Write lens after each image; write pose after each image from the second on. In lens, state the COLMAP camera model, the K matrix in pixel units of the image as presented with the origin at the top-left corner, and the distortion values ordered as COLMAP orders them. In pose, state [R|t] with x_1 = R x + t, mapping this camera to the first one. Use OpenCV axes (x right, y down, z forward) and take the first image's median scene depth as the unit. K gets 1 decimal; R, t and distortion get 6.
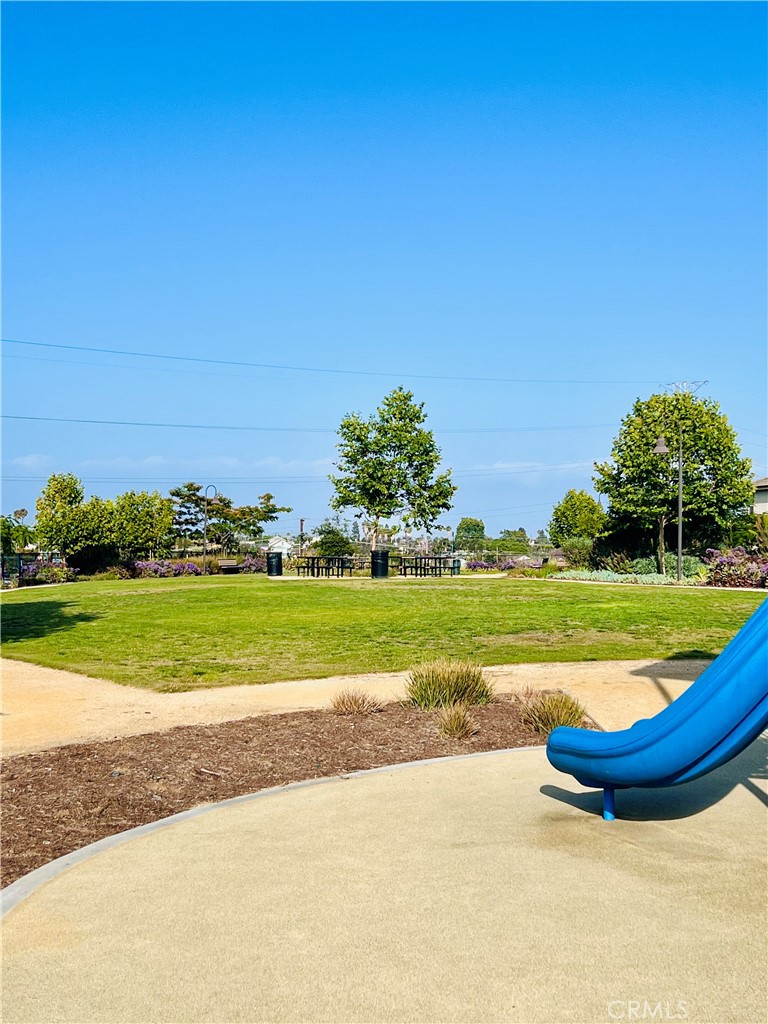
lens RADIAL K [[1520.6, 0, 384.0], [0, 1520.6, 512.0], [0, 0, 1]] dist [0.372800, -0.789174]
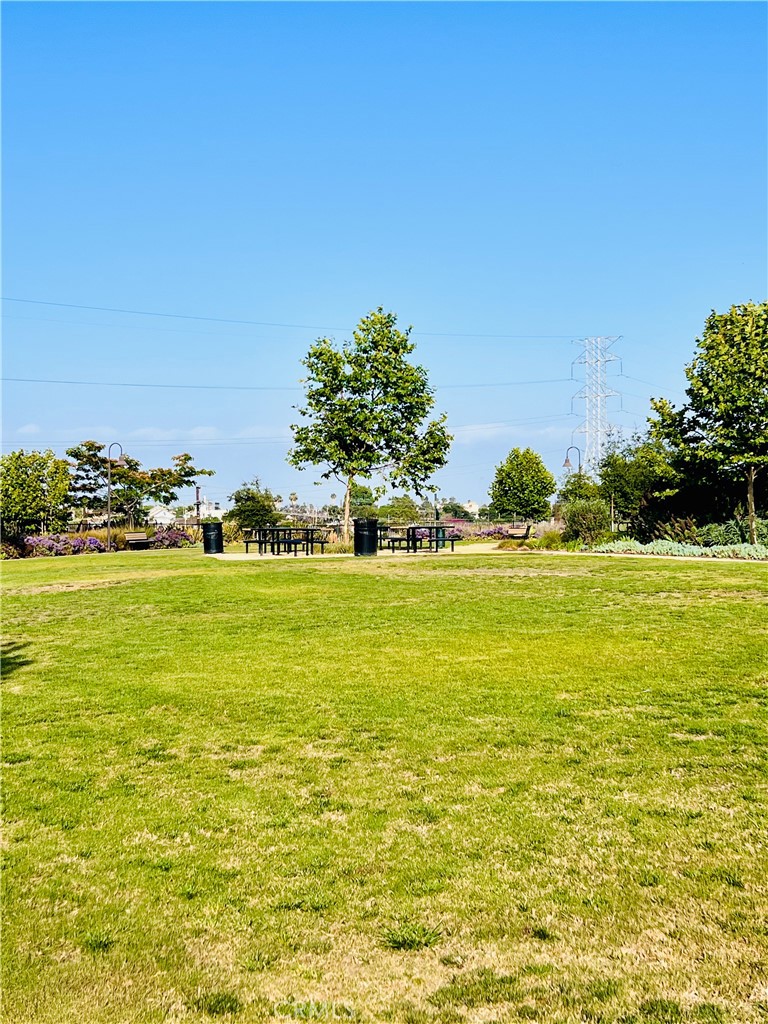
lens RADIAL K [[1520.6, 0, 384.0], [0, 1520.6, 512.0], [0, 0, 1]] dist [0.372800, -0.789174]
pose [[0.996718, -0.014237, 0.079693, -0.035845], [0.012557, 0.999689, 0.021537, 0.003696], [-0.079975, -0.020465, 0.996587, 0.159711]]
